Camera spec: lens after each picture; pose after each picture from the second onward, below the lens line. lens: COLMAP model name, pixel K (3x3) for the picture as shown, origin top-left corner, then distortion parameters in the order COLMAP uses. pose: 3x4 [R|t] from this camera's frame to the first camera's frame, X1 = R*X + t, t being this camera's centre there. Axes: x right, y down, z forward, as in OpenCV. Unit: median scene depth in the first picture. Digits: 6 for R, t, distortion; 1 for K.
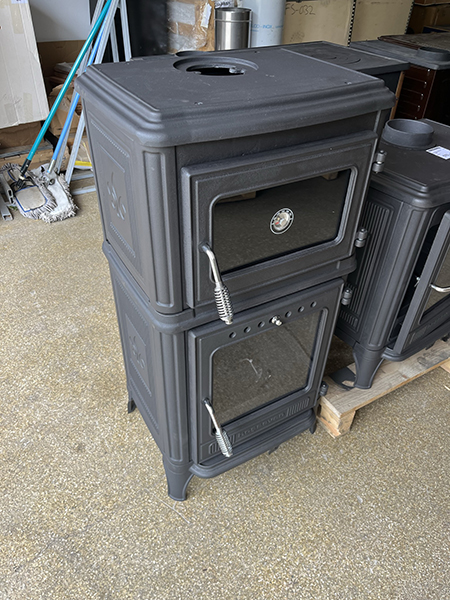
lens RADIAL K [[454.0, 0, 225.0], [0, 454.0, 300.0], [0, 0, 1]] dist [0.038977, -0.100355]
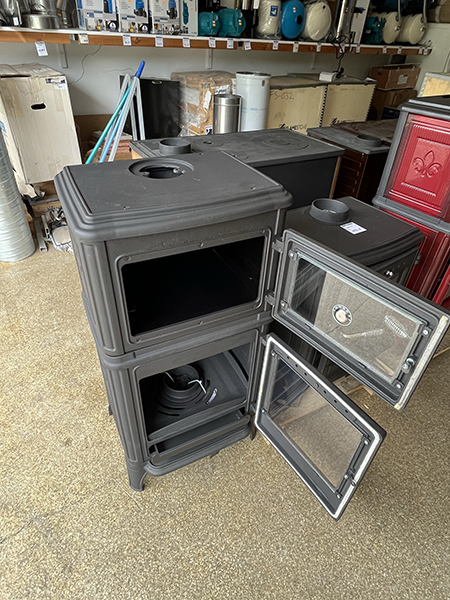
lens RADIAL K [[363.0, 0, 224.8], [0, 363.0, 288.8], [0, 0, 1]] dist [-0.033077, 0.003074]
pose [[0.998767, 0.042196, -0.026149, 0.141249], [-0.043414, 0.997909, -0.047891, -0.082718], [0.024074, 0.048967, 0.998510, -0.020616]]
